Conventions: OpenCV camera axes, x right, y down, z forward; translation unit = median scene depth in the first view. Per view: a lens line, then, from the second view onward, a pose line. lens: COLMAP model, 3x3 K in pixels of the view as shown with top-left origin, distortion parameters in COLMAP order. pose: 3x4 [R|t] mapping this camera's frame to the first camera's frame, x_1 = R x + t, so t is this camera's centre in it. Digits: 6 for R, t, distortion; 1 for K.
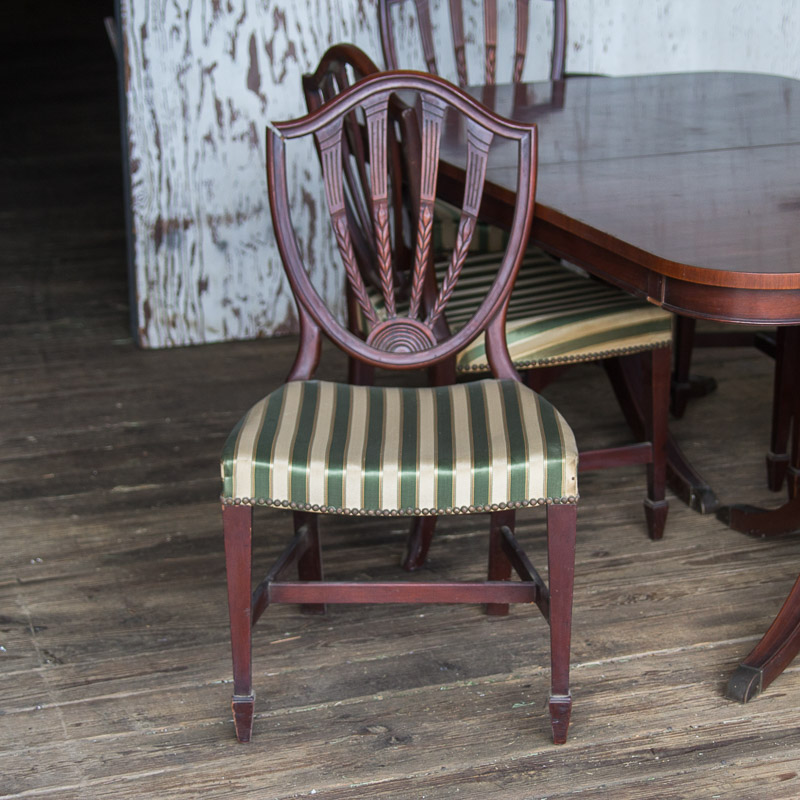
lens RADIAL K [[2058.0, 0, 394.7], [0, 2058.0, 395.8], [0, 0, 1]] dist [-0.037246, 0.000000]
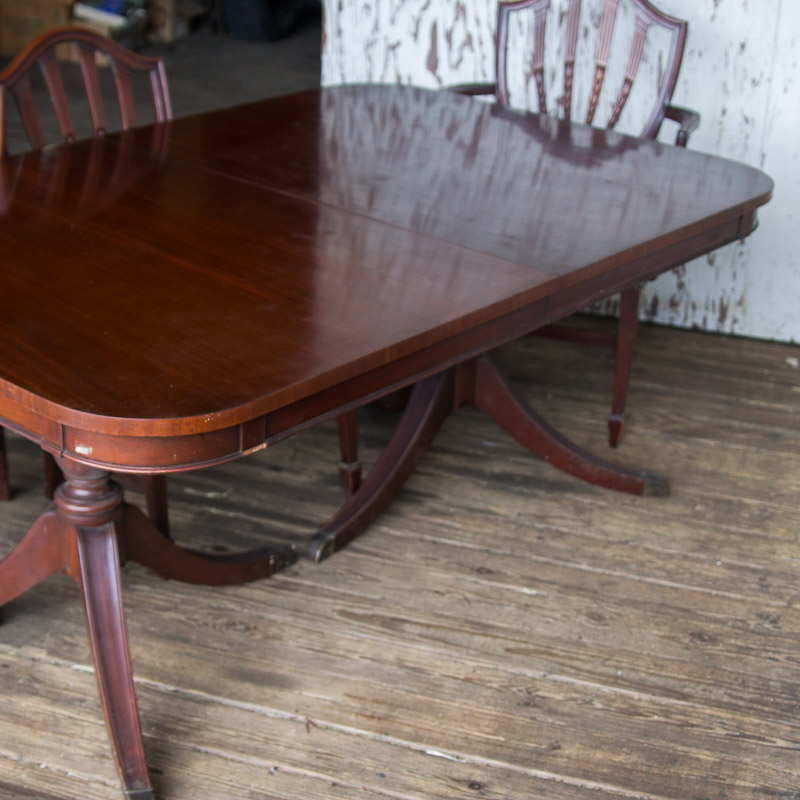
lens RADIAL K [[1517.4, 0, 399.7], [0, 1517.4, 404.0], [0, 0, 1]] dist [-0.119939, 0.000000]
pose [[0.802915, 0.277867, -0.527368, 0.538822], [-0.222196, 0.960460, 0.167768, -0.147942], [0.553133, -0.017524, 0.832909, 0.420024]]
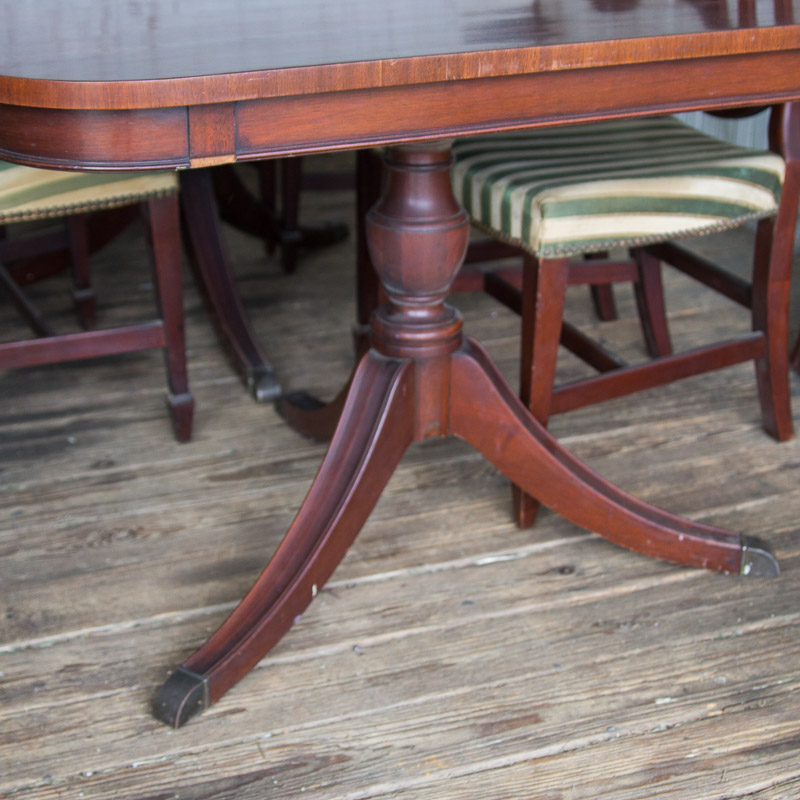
lens RADIAL K [[1518.6, 0, 382.6], [0, 1518.6, 390.0], [0, 0, 1]] dist [-0.114300, 0.000000]
pose [[0.999605, -0.006037, 0.027459, 0.198054], [0.002795, 0.993177, 0.116587, -0.017973], [-0.027975, -0.116464, 0.992801, 0.450592]]
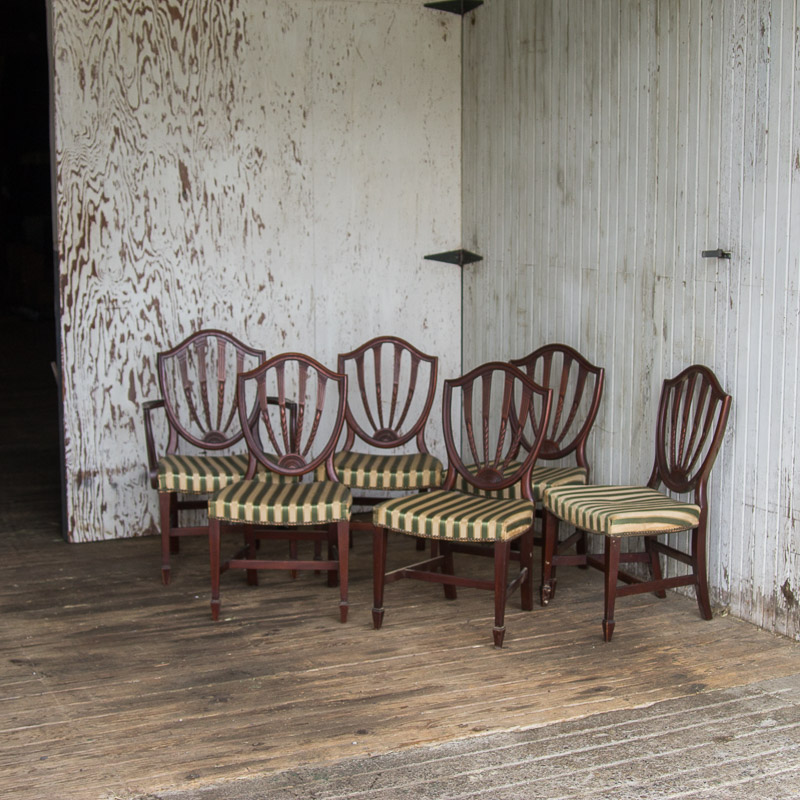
lens RADIAL K [[1517.4, 0, 401.2], [0, 1517.4, 402.9], [0, 0, 1]] dist [-0.119939, 0.000000]
pose [[0.990839, -0.008848, 0.134759, -0.016772], [0.029797, 0.987583, -0.154247, 0.094014], [-0.131720, 0.156849, 0.978799, -0.480824]]
